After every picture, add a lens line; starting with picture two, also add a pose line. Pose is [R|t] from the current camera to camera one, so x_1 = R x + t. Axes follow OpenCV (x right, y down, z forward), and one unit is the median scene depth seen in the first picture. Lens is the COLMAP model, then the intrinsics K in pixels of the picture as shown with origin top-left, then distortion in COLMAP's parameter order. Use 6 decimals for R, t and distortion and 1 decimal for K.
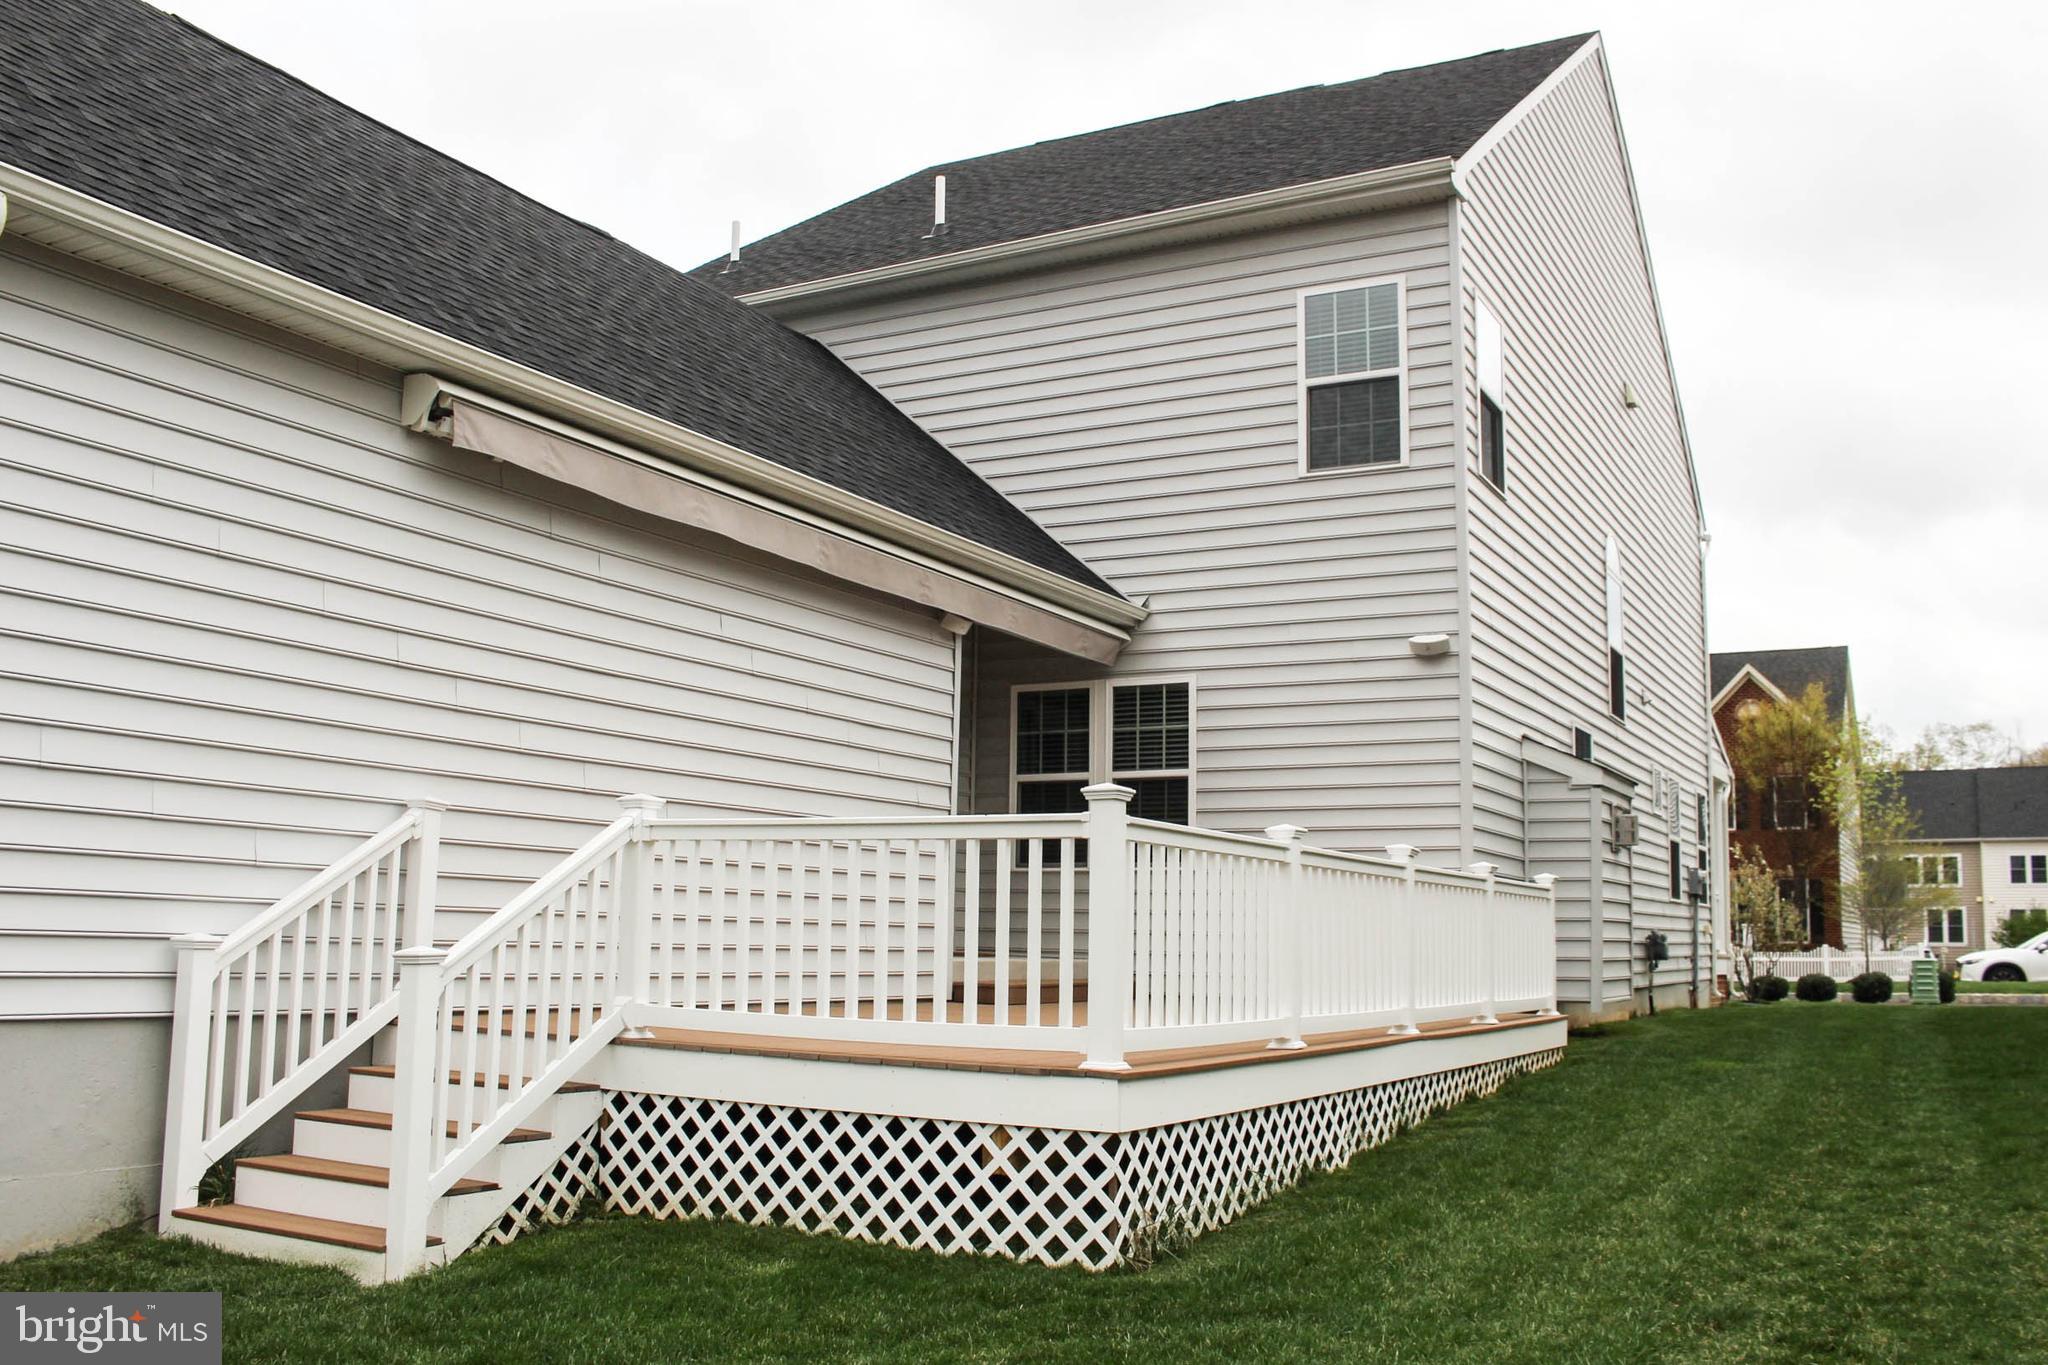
lens RADIAL K [[1773.1, 0, 1024.0], [0, 1773.1, 682.5], [0, 0, 1]] dist [-0.142518, 0.217236]
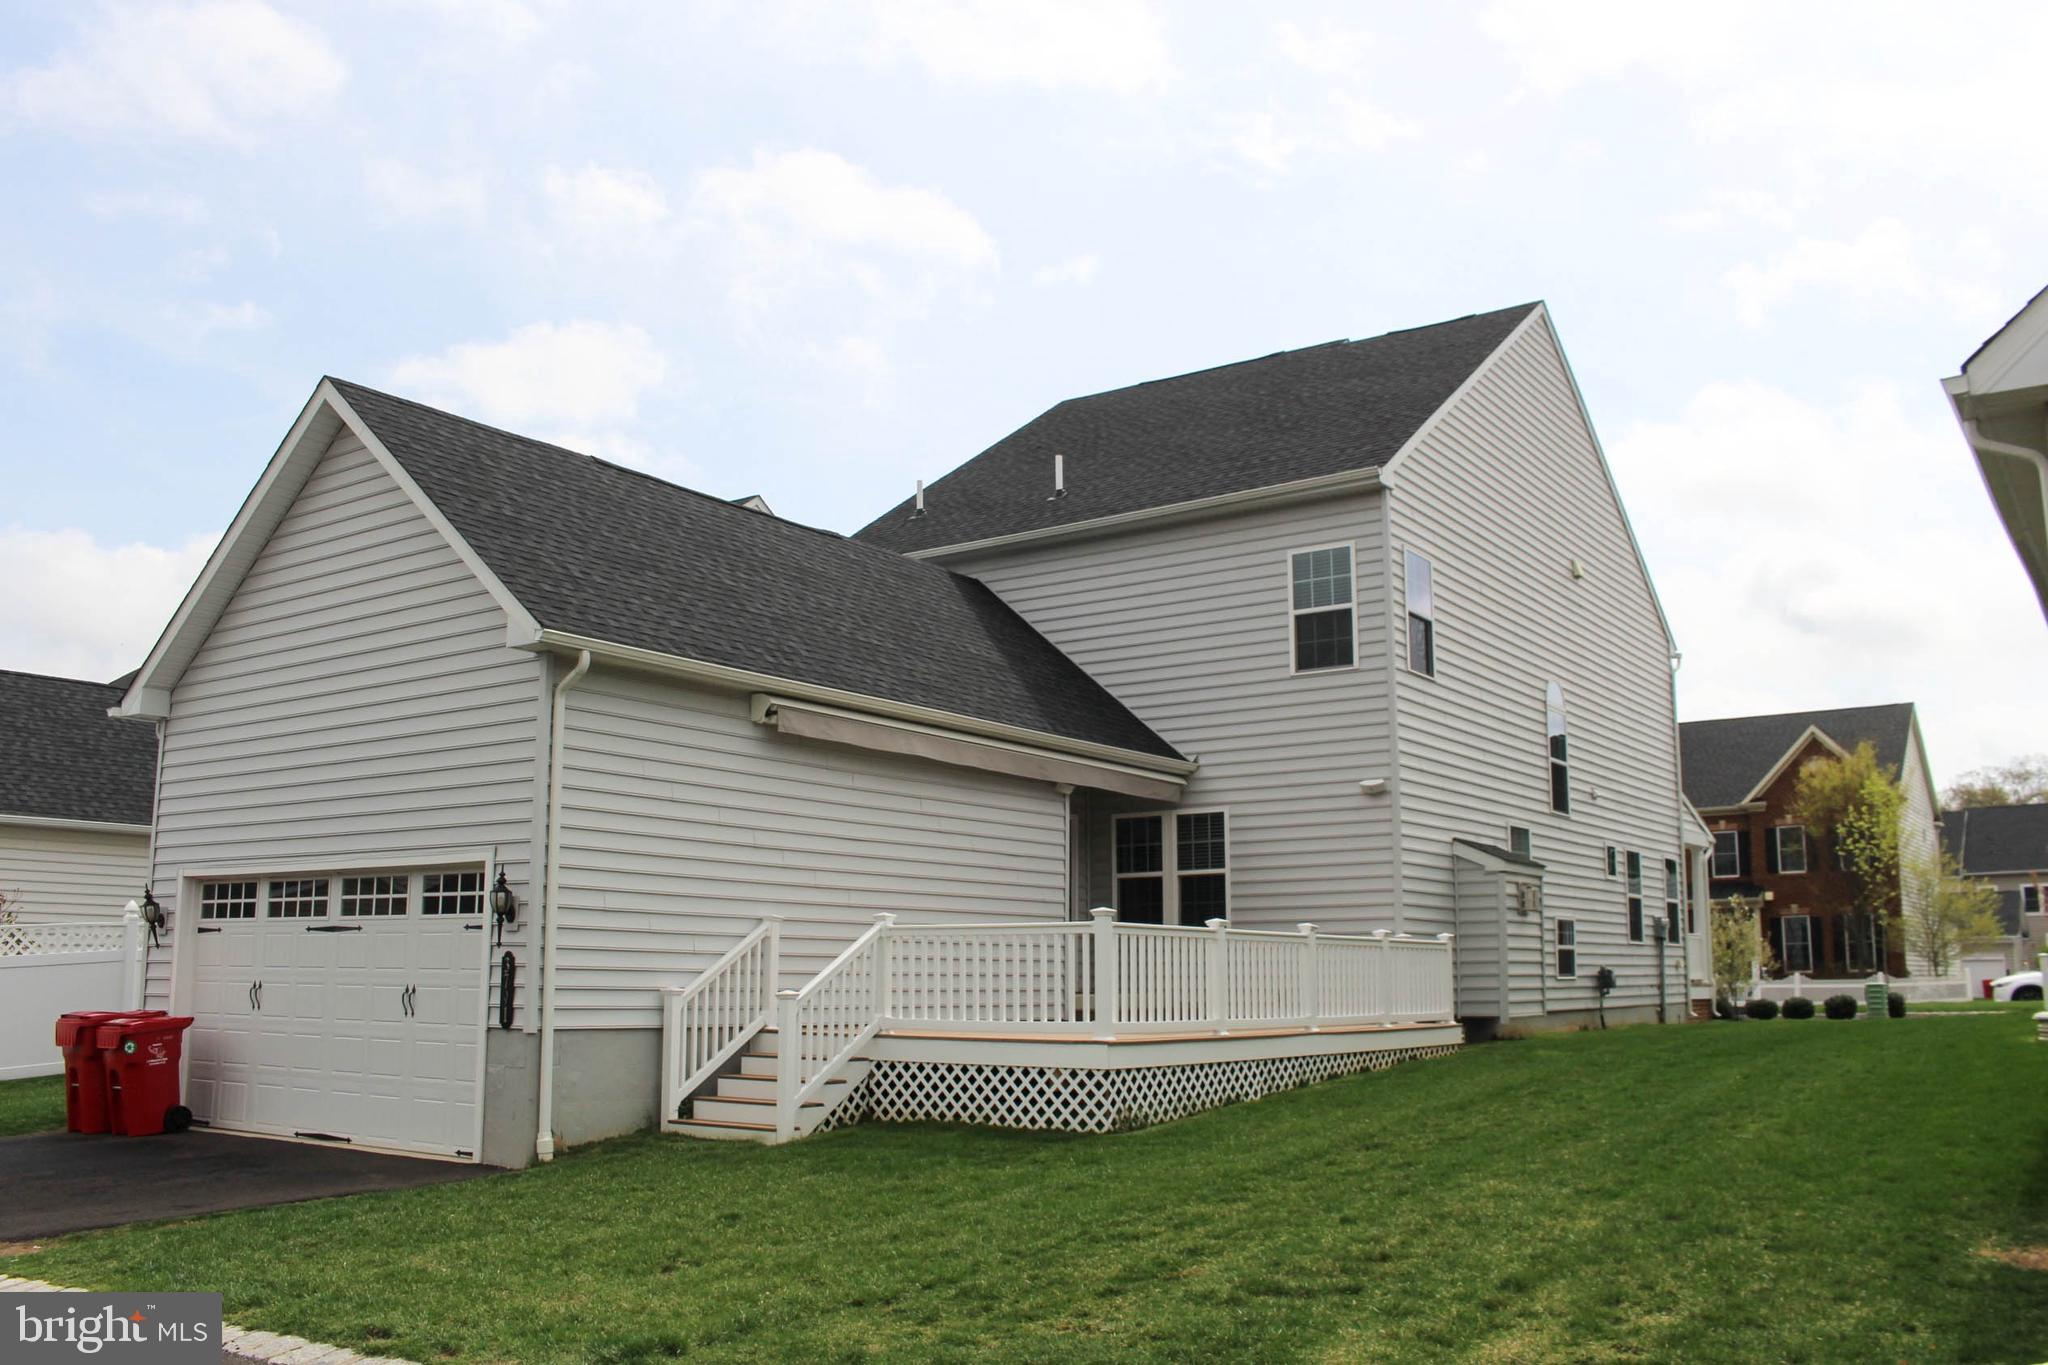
lens RADIAL K [[1801.8, 0, 1024.0], [0, 1801.8, 682.5], [0, 0, 1]] dist [-0.134352, 0.152174]
pose [[0.993041, -0.037202, -0.111736, 0.180935], [0.034591, 0.999084, -0.025211, -0.143065], [0.112571, 0.021170, 0.993418, -1.029991]]
